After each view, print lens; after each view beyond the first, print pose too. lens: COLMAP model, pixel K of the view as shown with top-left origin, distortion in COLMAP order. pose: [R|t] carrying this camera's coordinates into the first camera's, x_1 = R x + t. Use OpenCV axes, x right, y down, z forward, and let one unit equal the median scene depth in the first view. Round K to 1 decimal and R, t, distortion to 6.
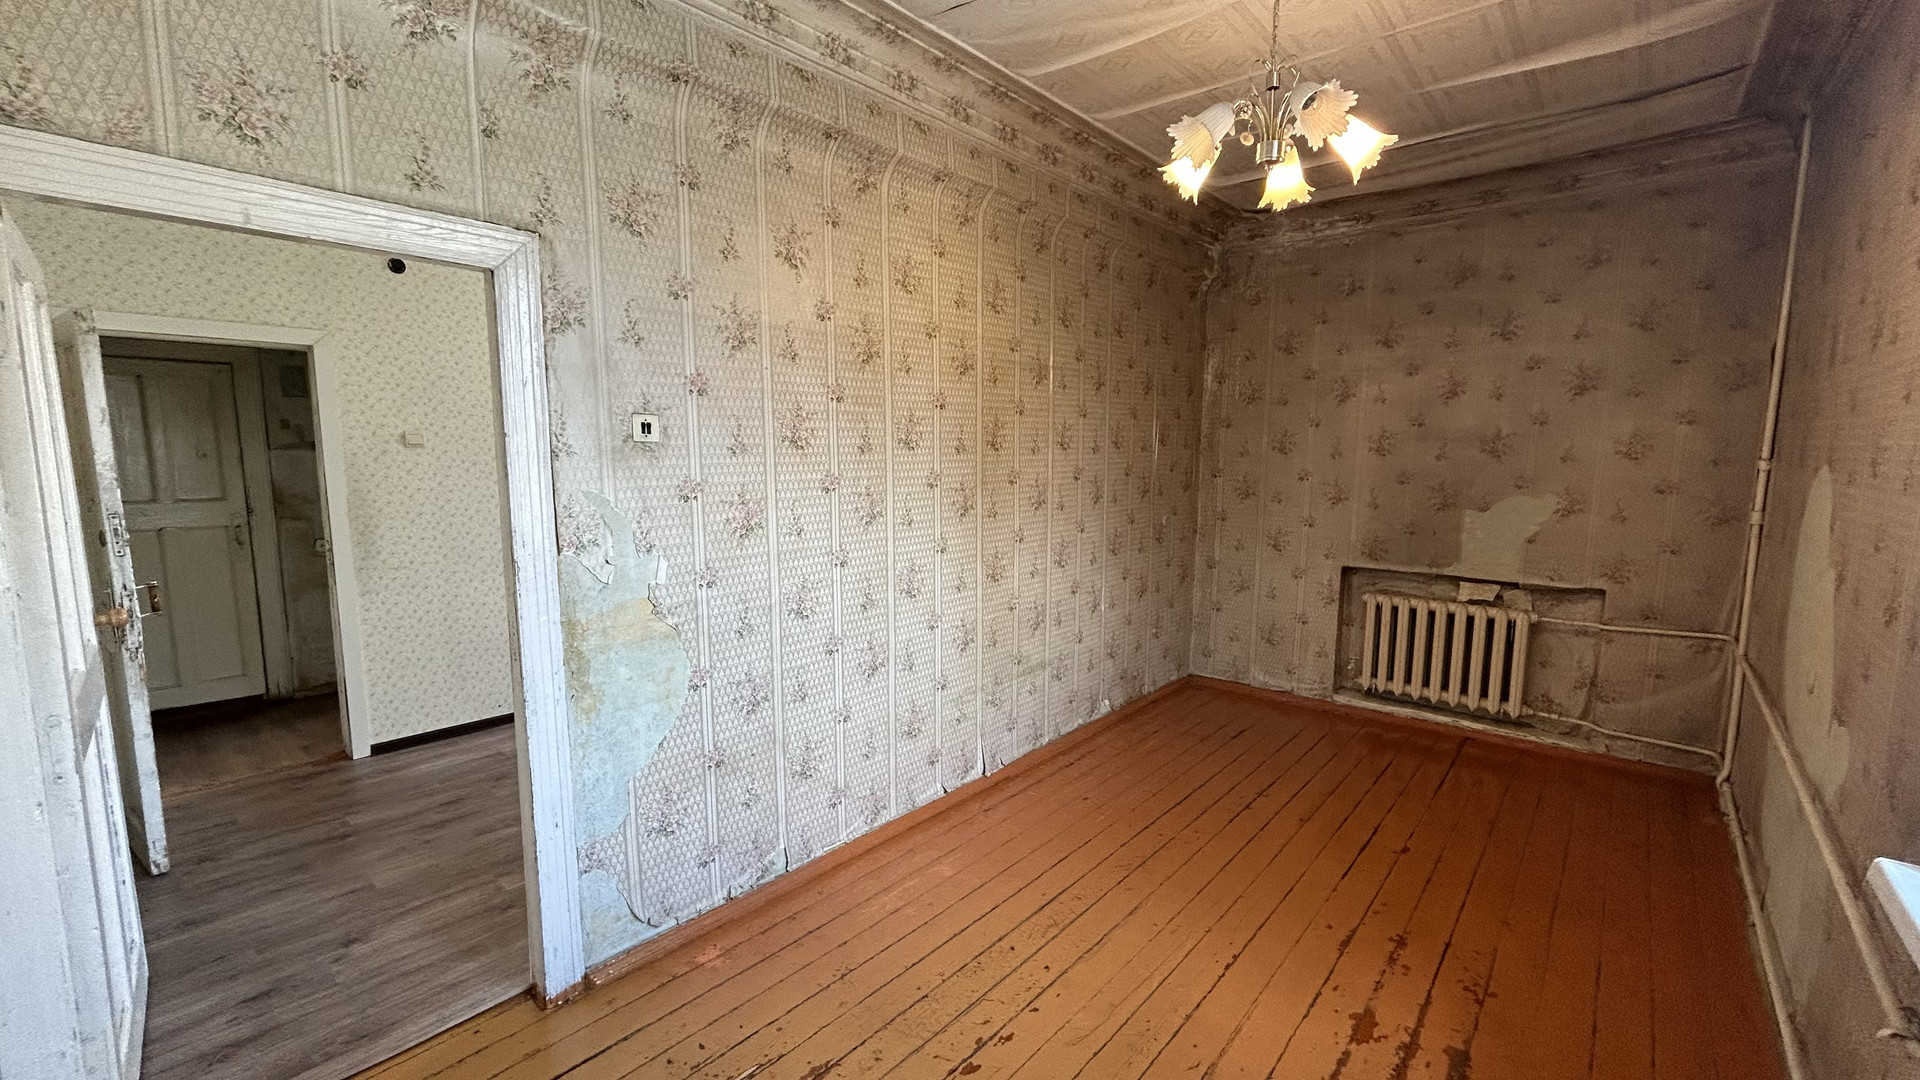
lens RADIAL K [[773.7, 0, 986.0], [0, 773.7, 532.3], [0, 0, 1]] dist [-0.001685, -0.001052]
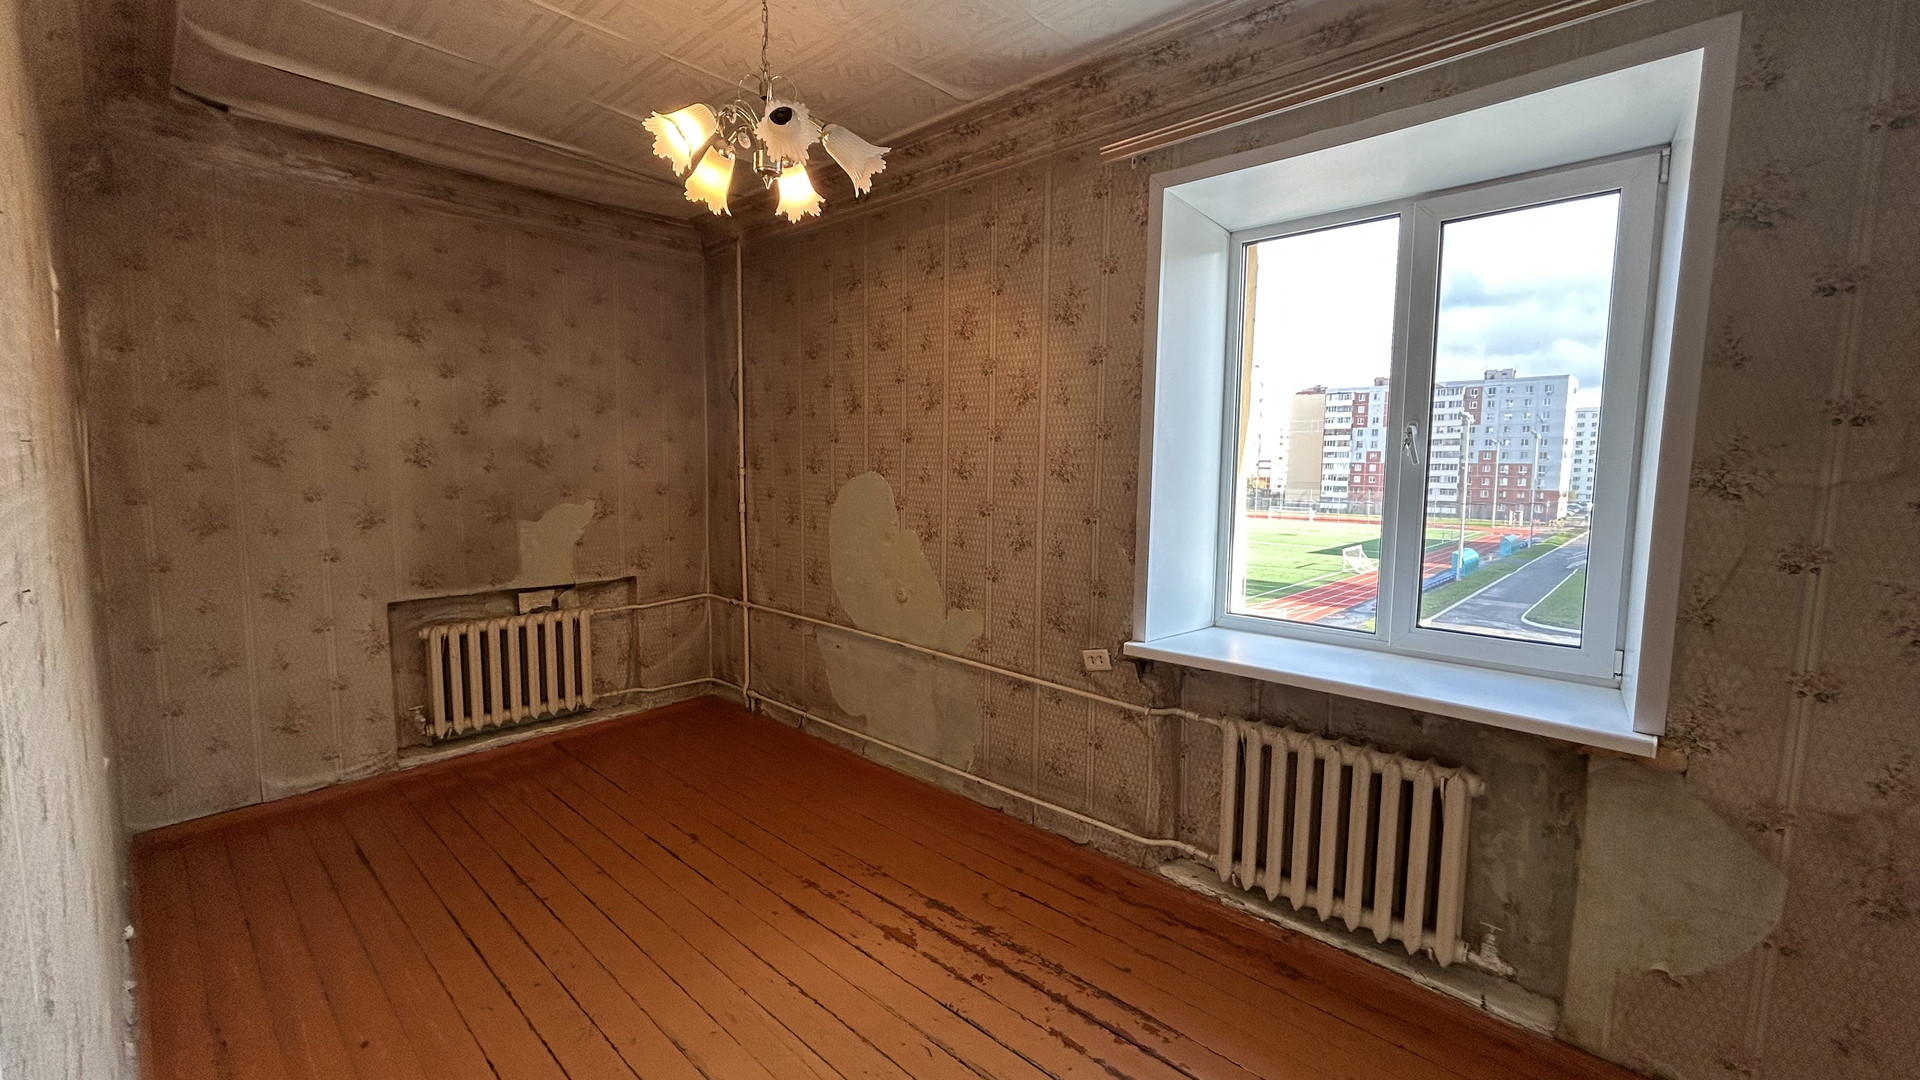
lens RADIAL K [[773.7, 0, 948.5], [0, 773.7, 533.1], [0, 0, 1]] dist [-0.001685, -0.001052]
pose [[0.059794, -0.098389, 0.993350, -0.330606], [0.097411, 0.990956, 0.092288, -0.051161], [-0.993446, 0.091245, 0.068838, 0.384271]]
